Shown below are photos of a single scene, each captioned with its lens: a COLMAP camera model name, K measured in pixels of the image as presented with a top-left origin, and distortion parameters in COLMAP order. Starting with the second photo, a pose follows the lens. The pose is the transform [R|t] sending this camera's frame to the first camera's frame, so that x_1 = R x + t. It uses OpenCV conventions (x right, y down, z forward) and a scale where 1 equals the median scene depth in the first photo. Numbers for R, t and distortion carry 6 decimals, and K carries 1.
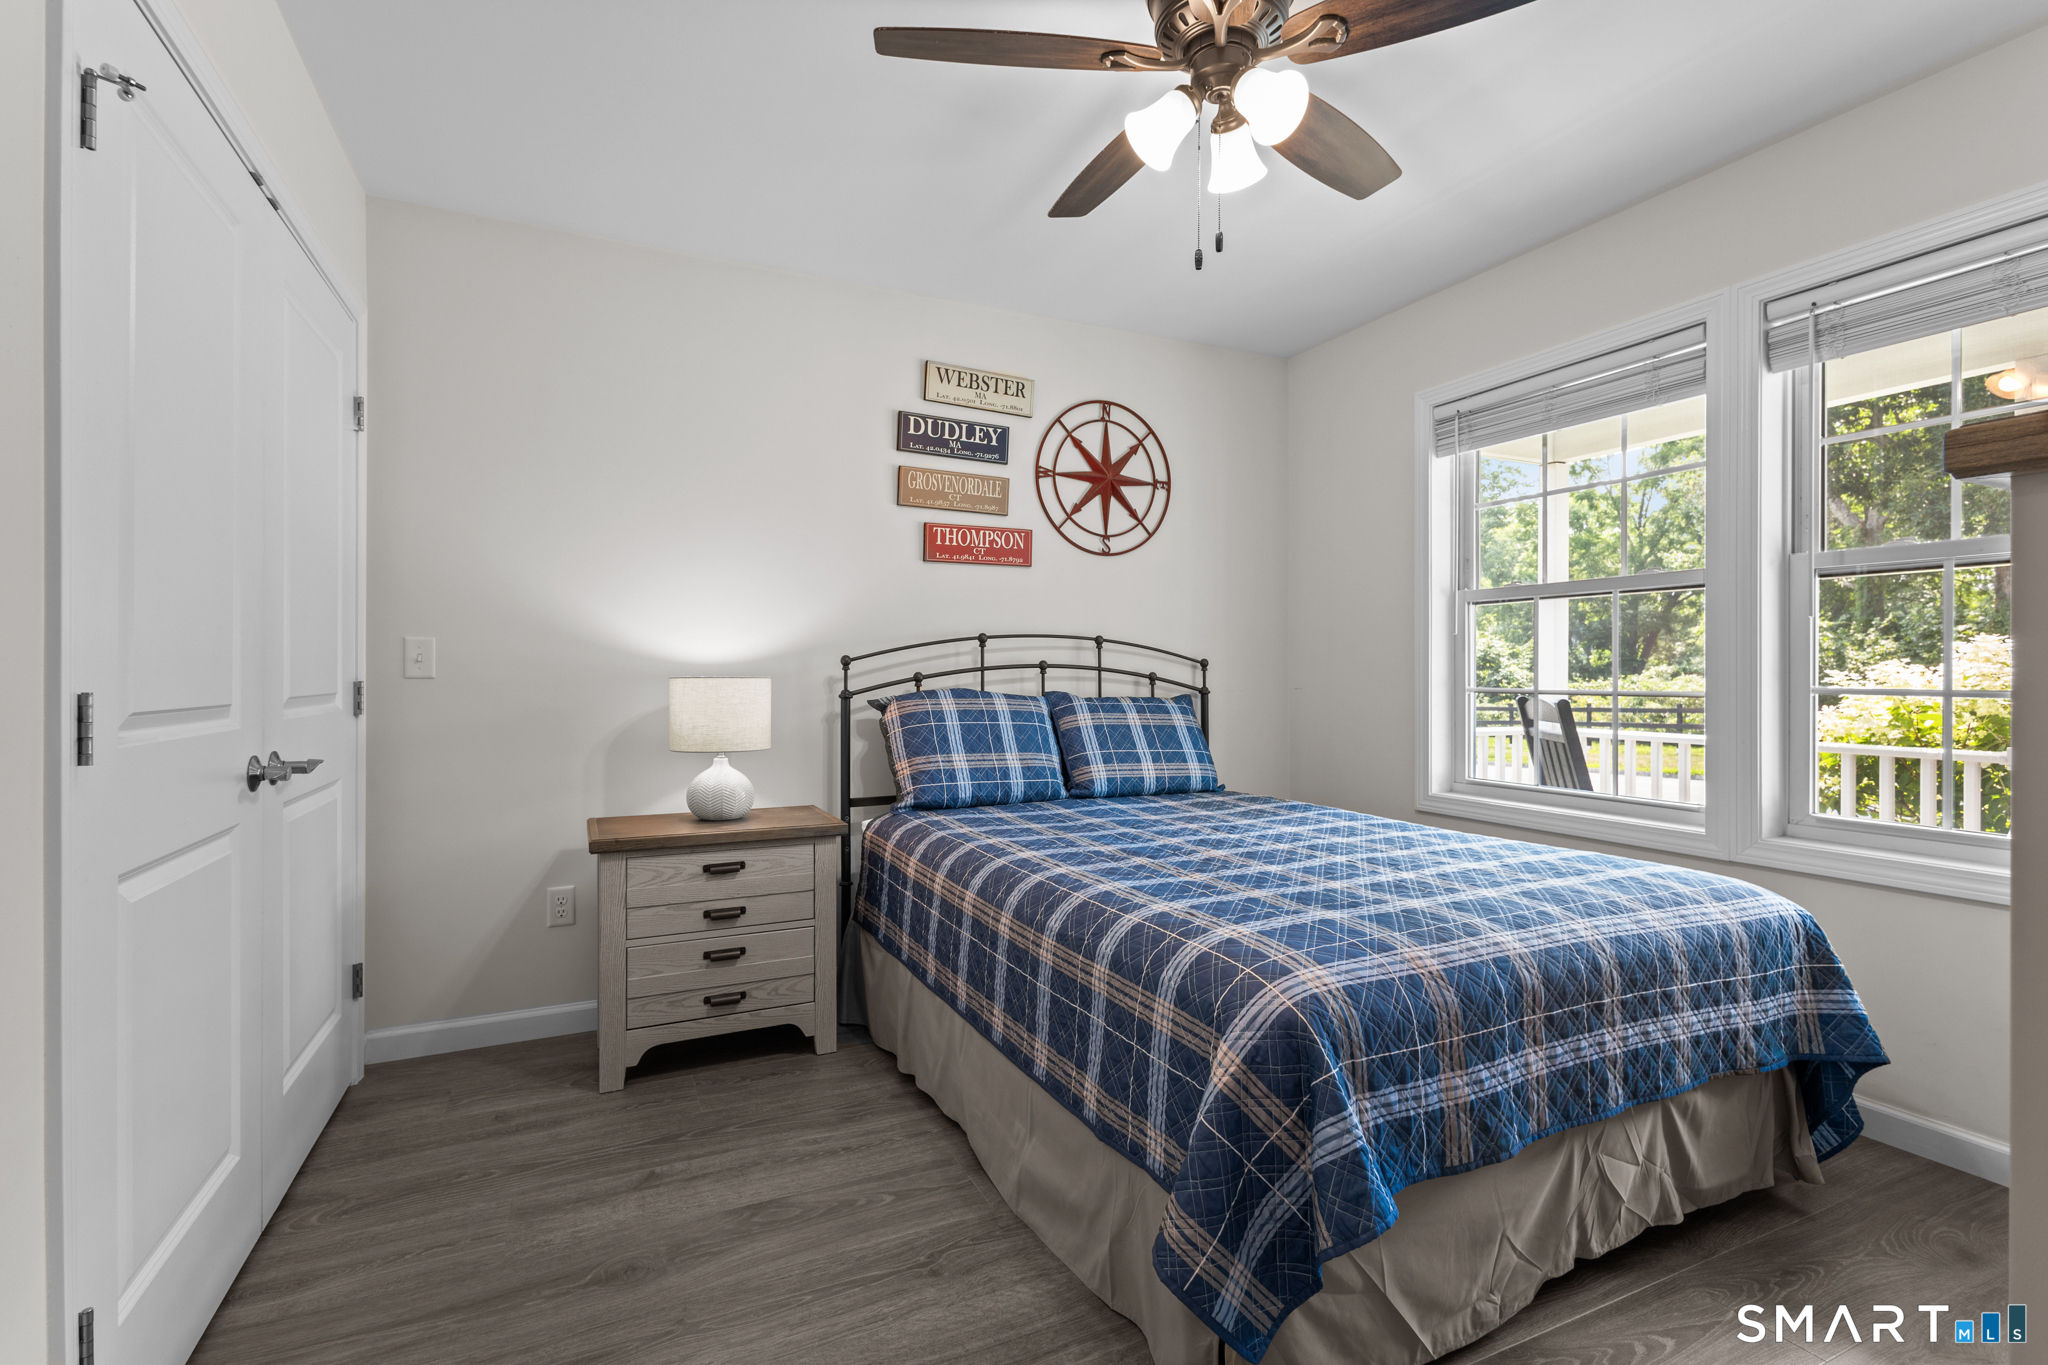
lens RADIAL K [[944.3, 0, 1038.6], [0, 944.3, 666.4], [0, 0, 1]] dist [0.009989, -0.003238]
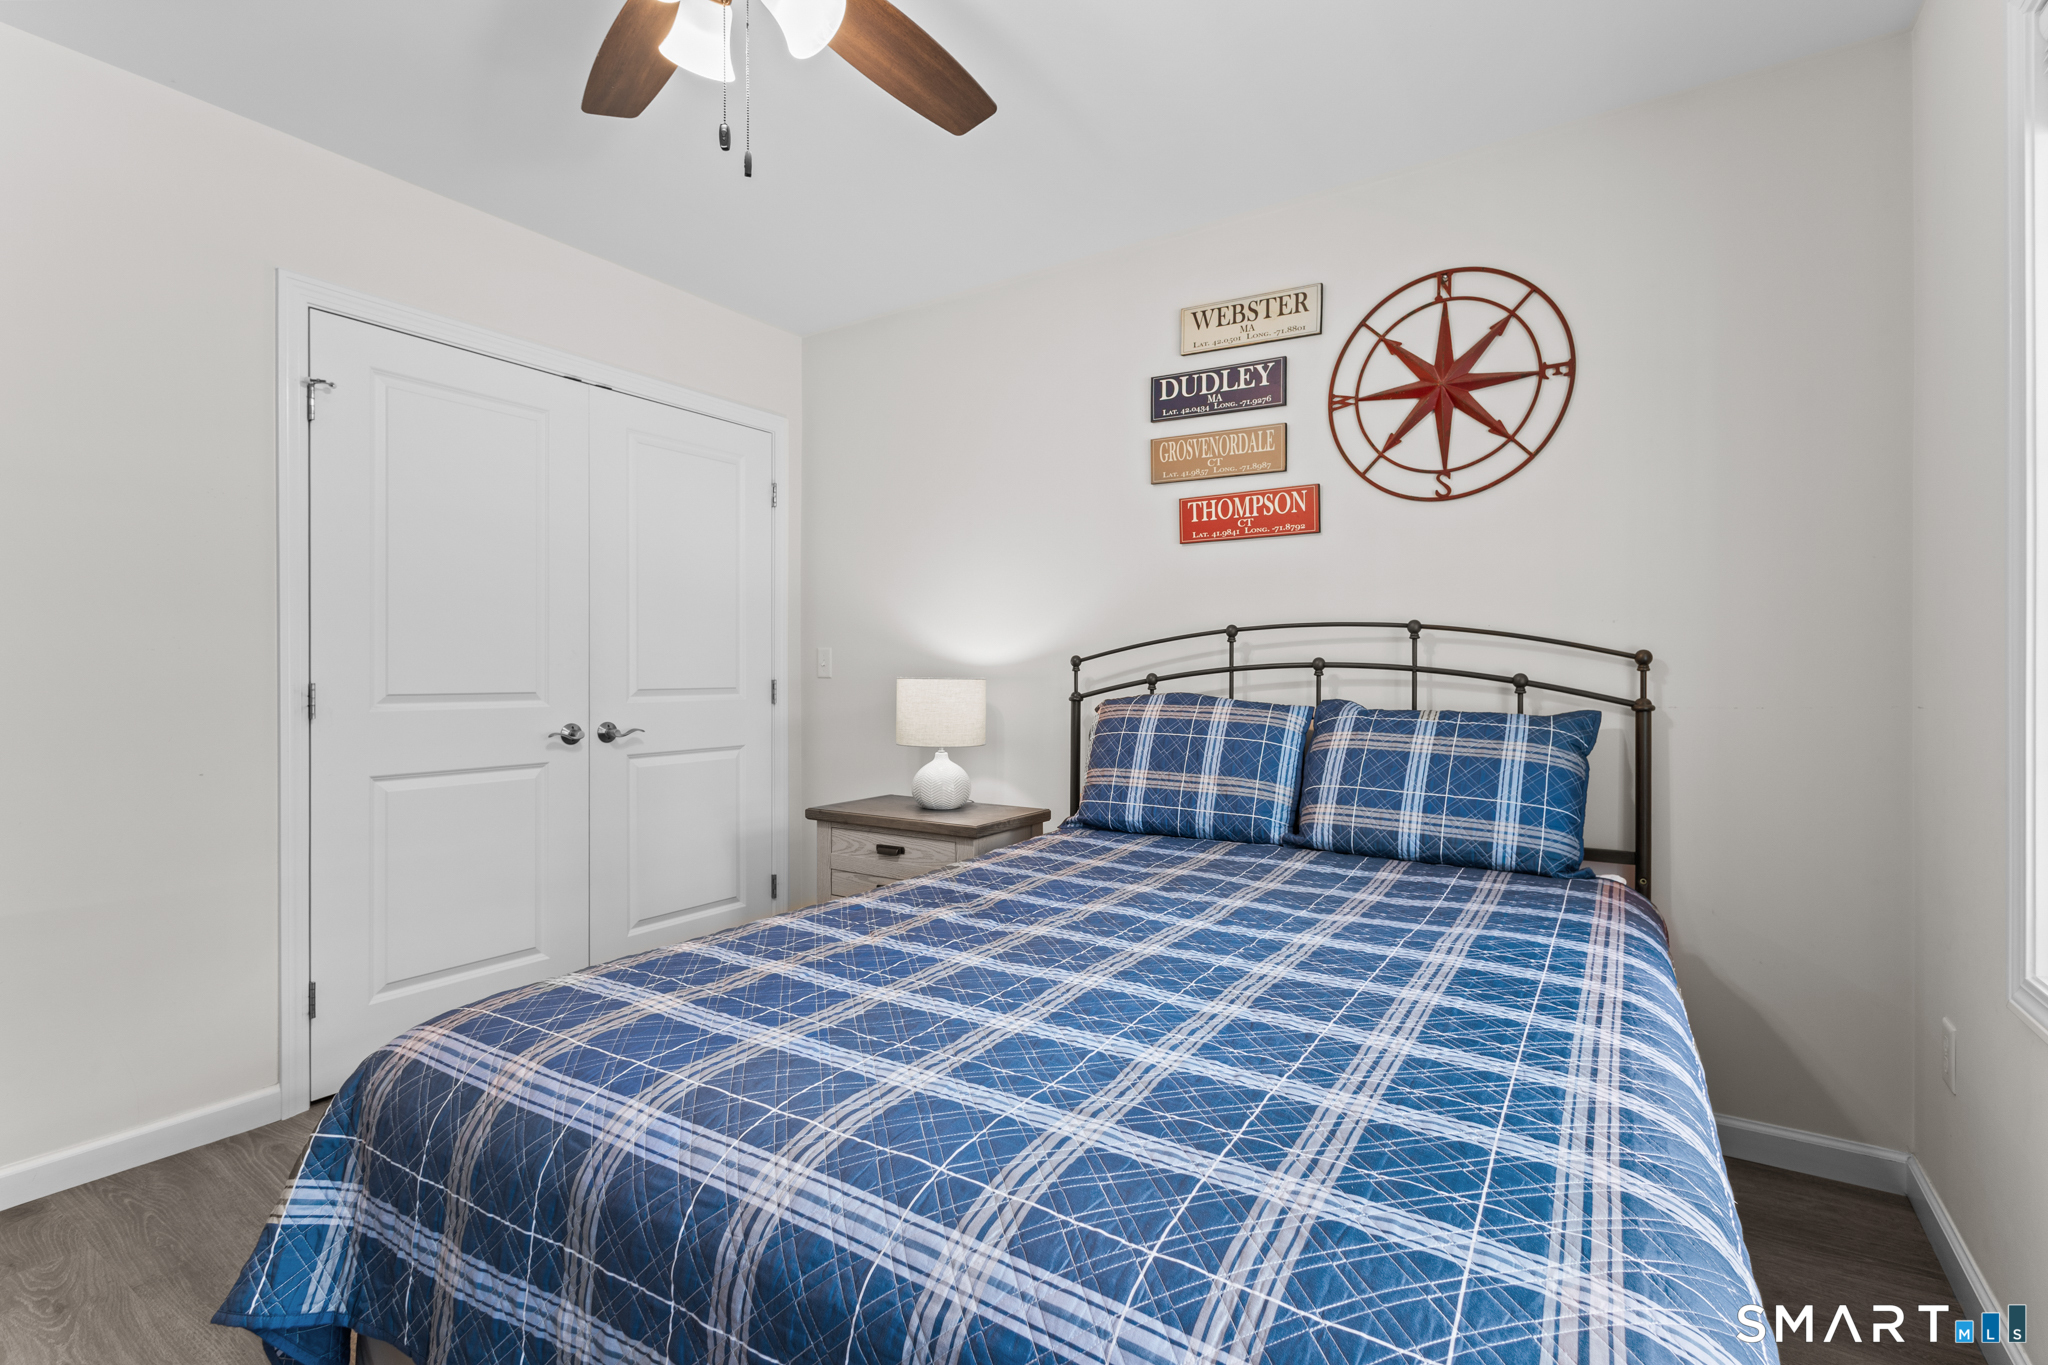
lens RADIAL K [[944.3, 0, 1033.5], [0, 944.3, 675.0], [0, 0, 1]] dist [0.009989, -0.003238]
pose [[0.529962, -0.004263, -0.848010, 0.514101], [0.000481, 0.999989, -0.004726, 0.010619], [0.848021, 0.002097, 0.529959, 0.417281]]
